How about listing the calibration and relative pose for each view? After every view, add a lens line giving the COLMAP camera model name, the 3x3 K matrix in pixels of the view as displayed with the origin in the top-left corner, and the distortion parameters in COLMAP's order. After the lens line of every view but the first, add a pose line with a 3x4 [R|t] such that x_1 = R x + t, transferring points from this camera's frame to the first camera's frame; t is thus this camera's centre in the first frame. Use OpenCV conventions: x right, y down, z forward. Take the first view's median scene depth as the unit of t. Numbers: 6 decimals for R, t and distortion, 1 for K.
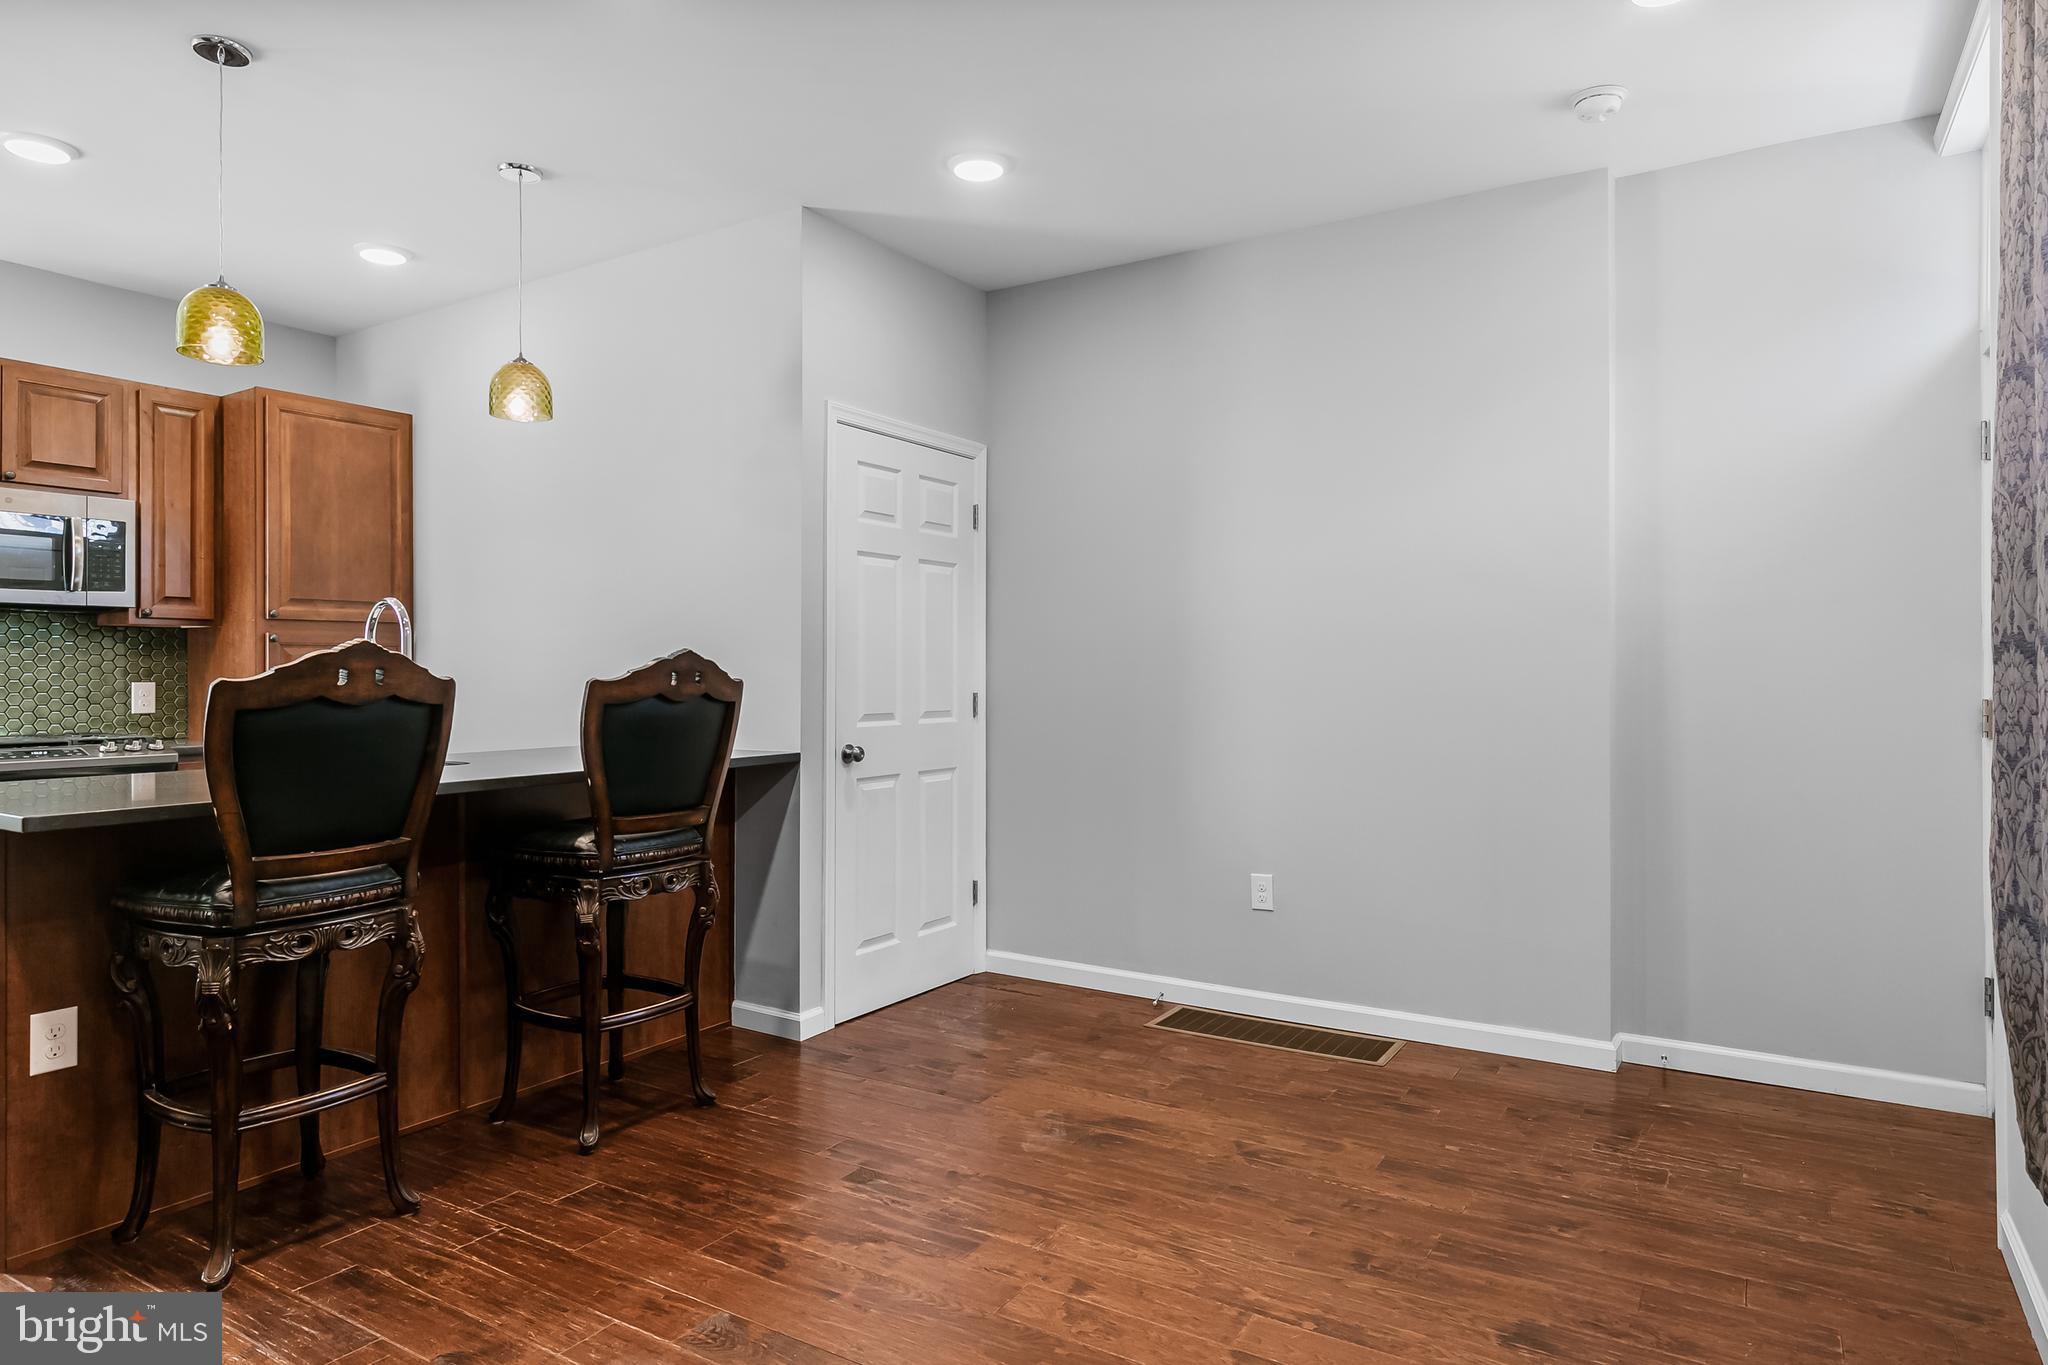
lens RADIAL K [[1182.0, 0, 1019.1], [0, 1182.0, 669.3], [0, 0, 1]] dist [0.007557, 0.001639]
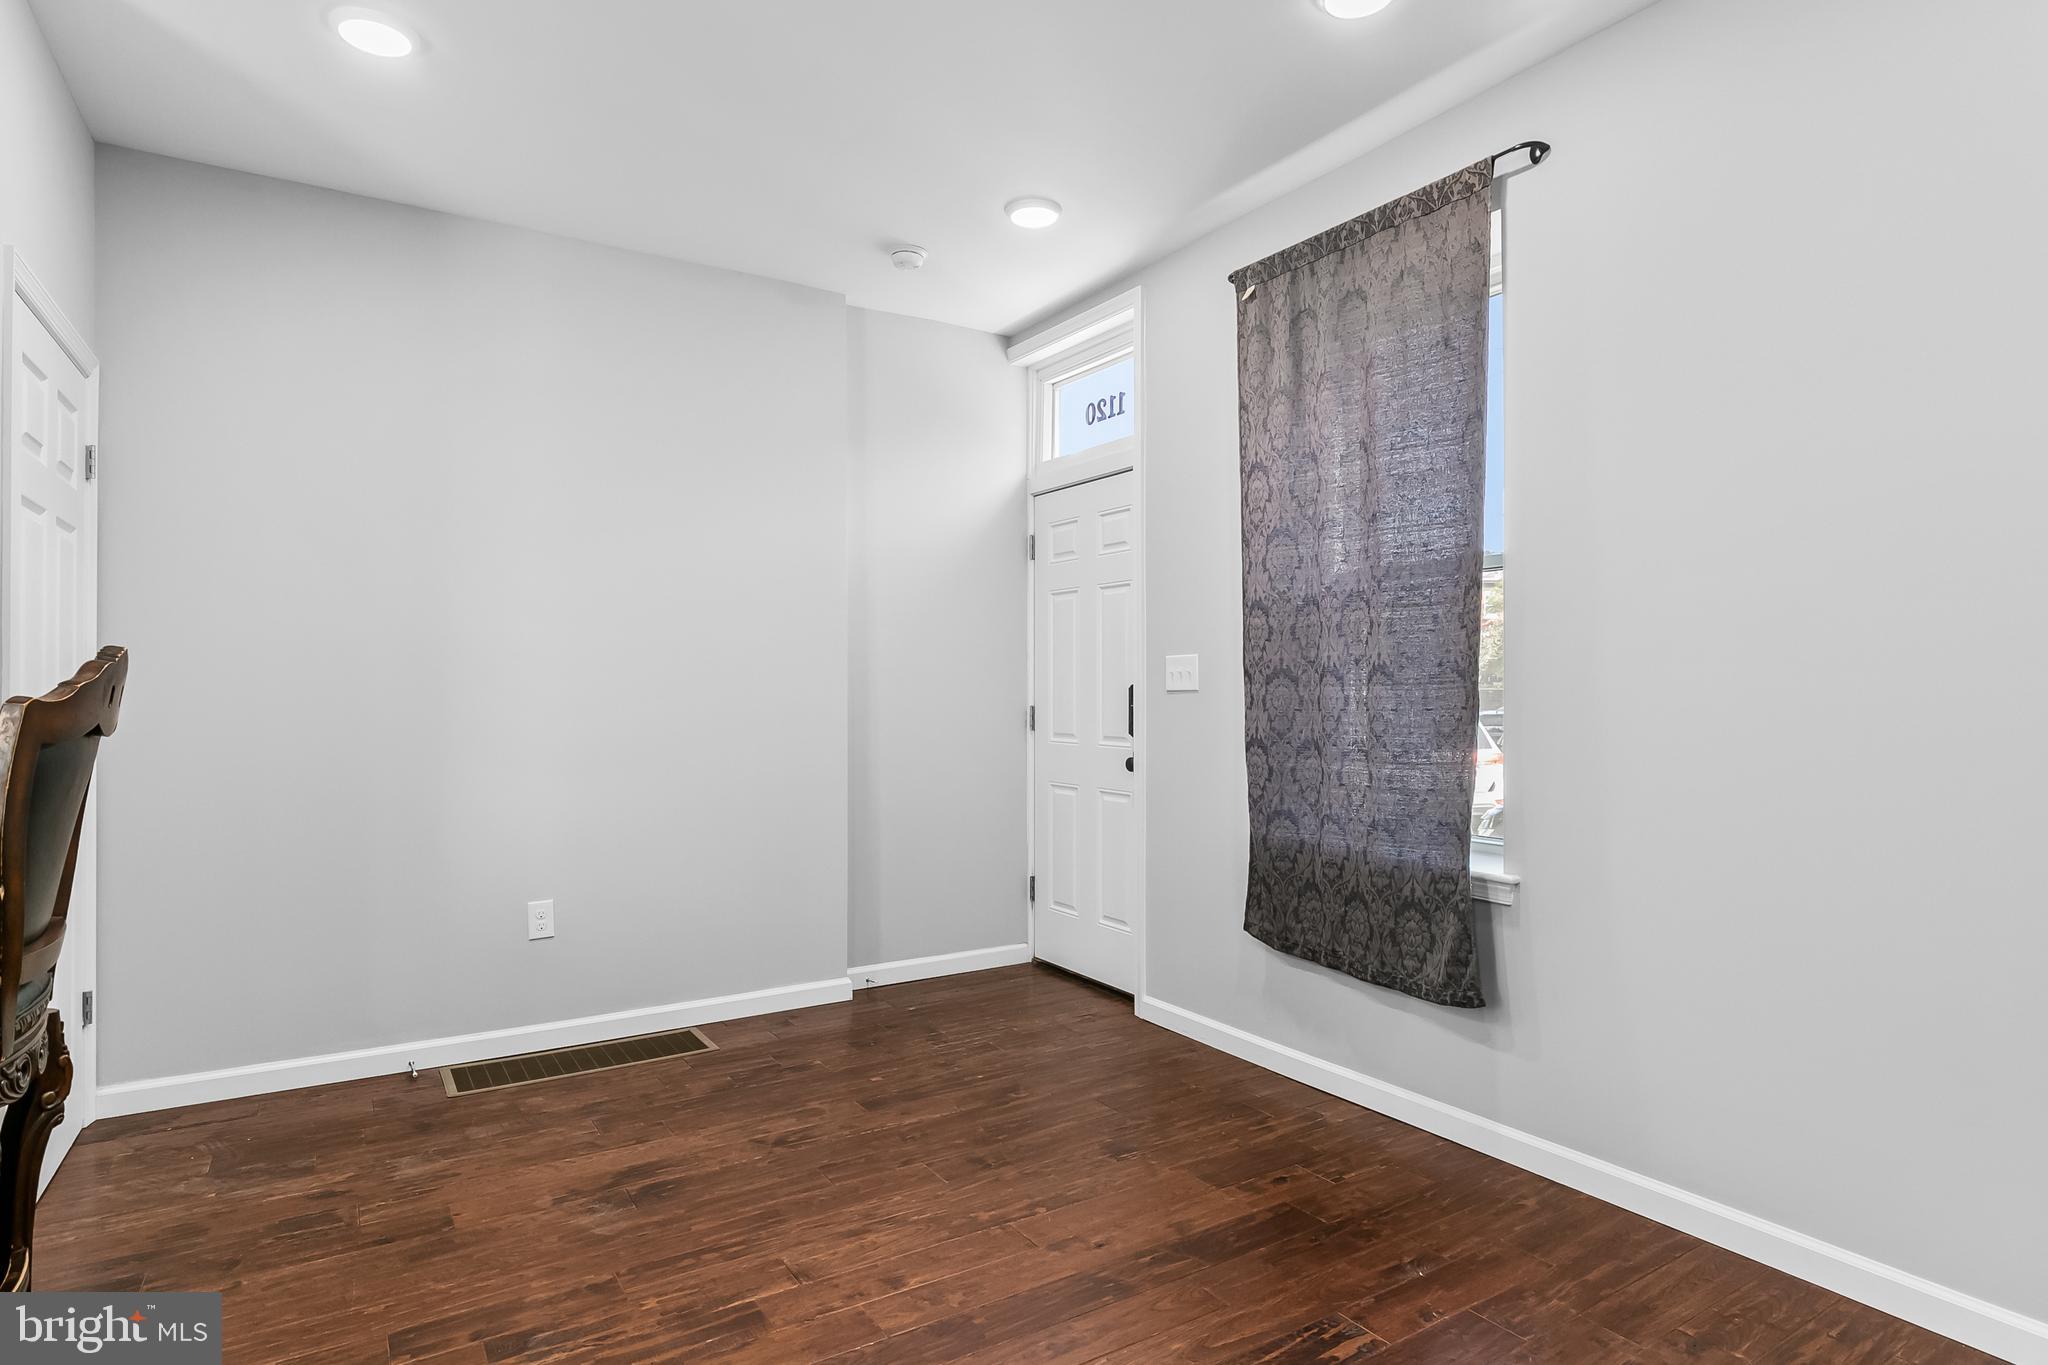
lens RADIAL K [[1107.5, 0, 1015.8], [0, 1107.5, 687.2], [0, 0, 1]] dist [0.000503, -0.000809]
pose [[0.446047, 0.002385, 0.895007, -0.492228], [-0.002662, 0.999996, -0.001339, 0.001633], [-0.895006, -0.001785, 0.446051, 0.303189]]
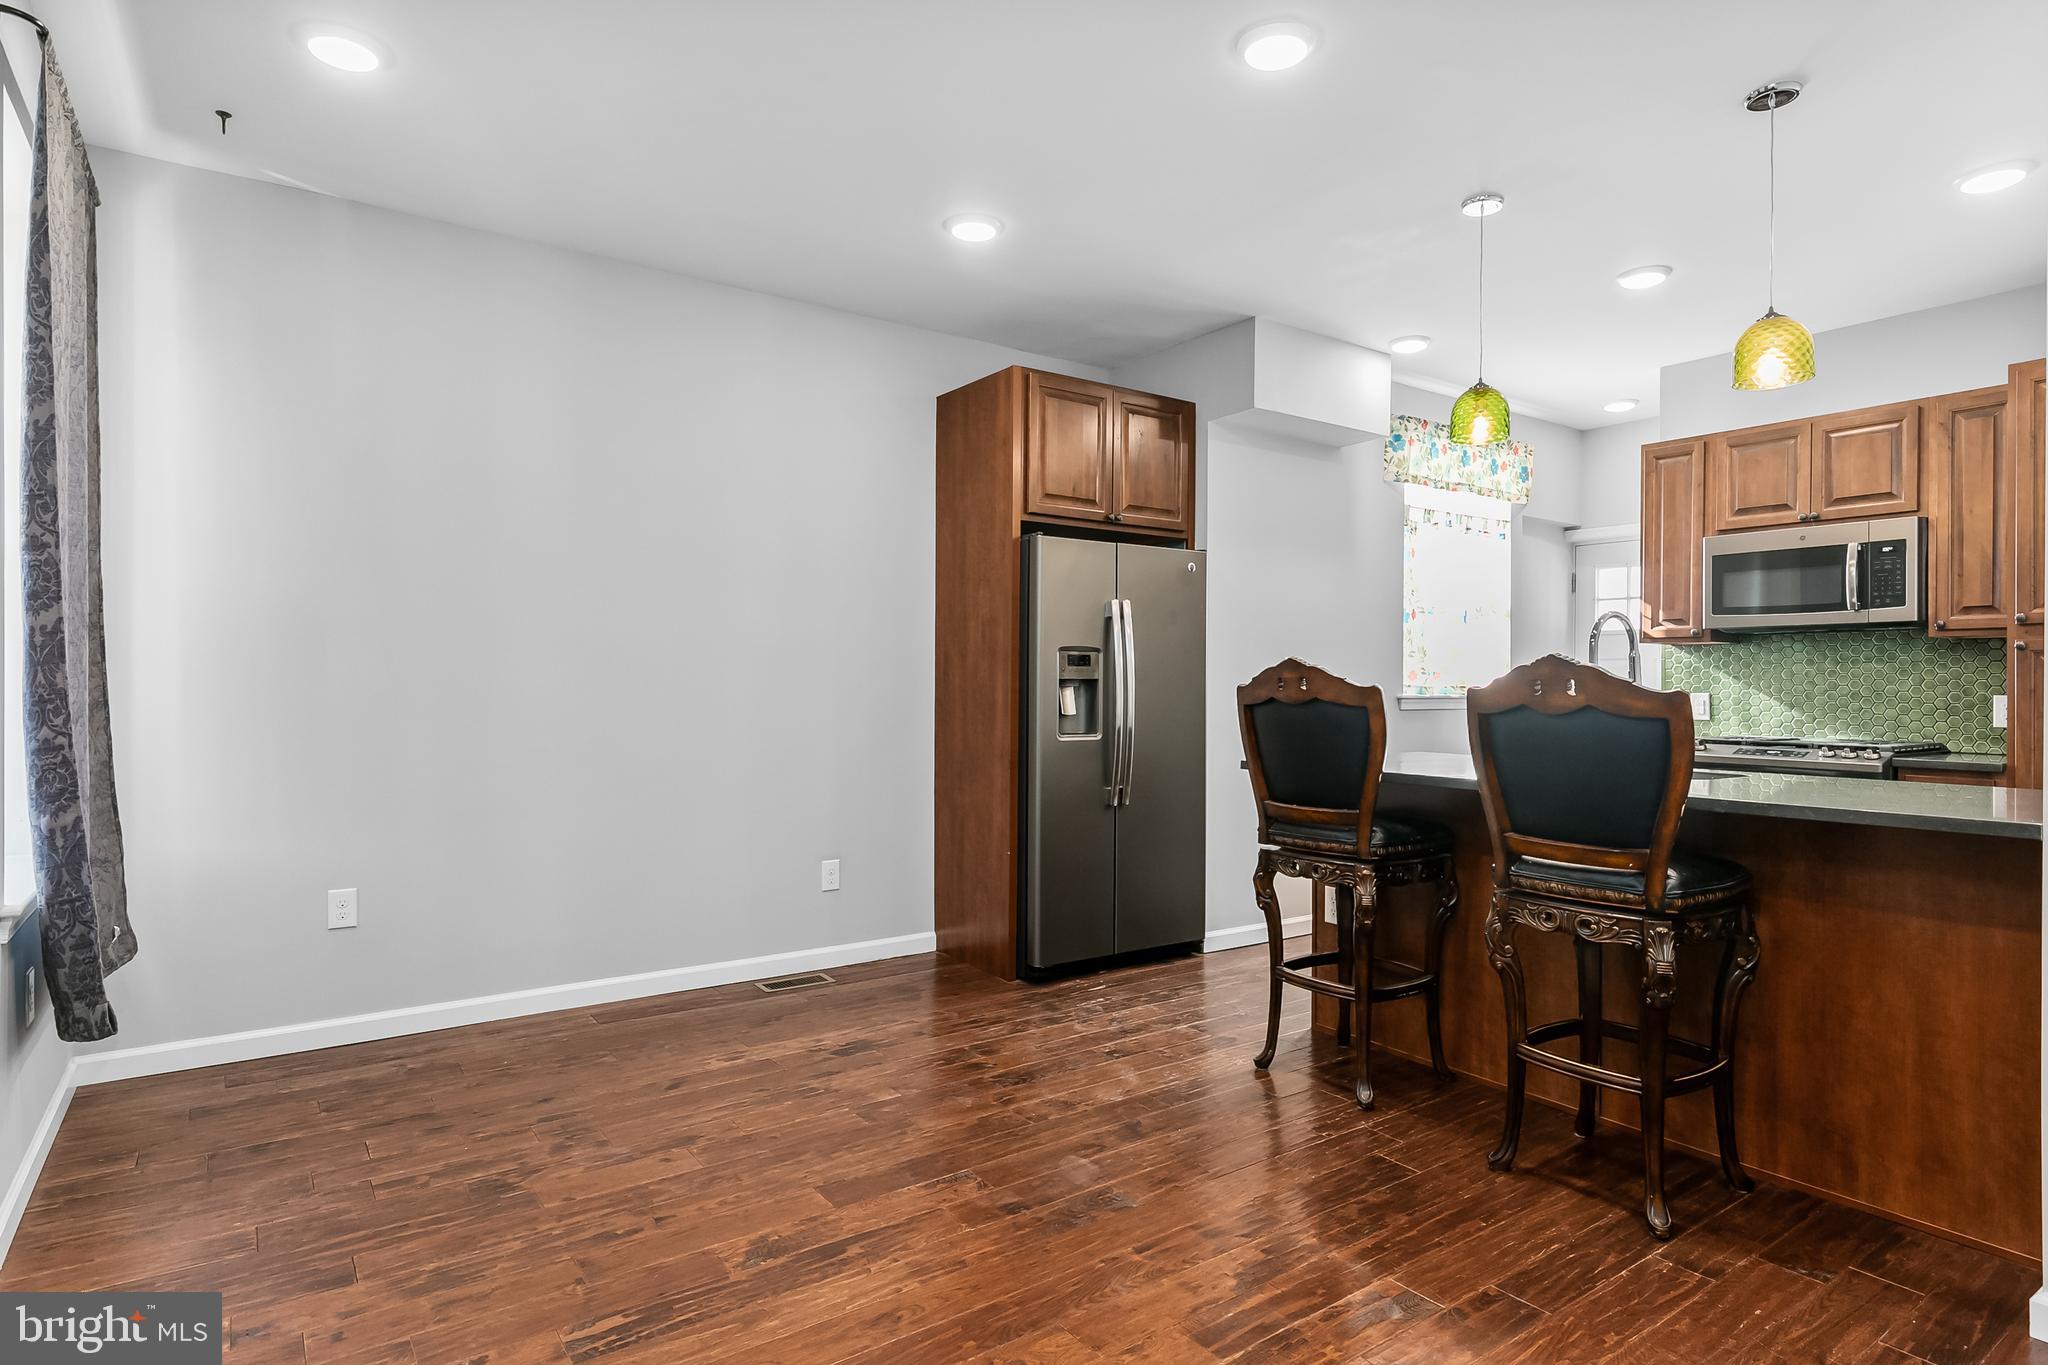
lens RADIAL K [[1107.5, 0, 1039.6], [0, 1107.5, 687.6], [0, 0, 1]] dist [0.000503, -0.000809]
pose [[-0.373101, 0.000688, -0.927791, 0.517430], [-0.001668, 0.999998, 0.001412, 0.006275], [0.927789, 0.002074, -0.373098, 0.815287]]
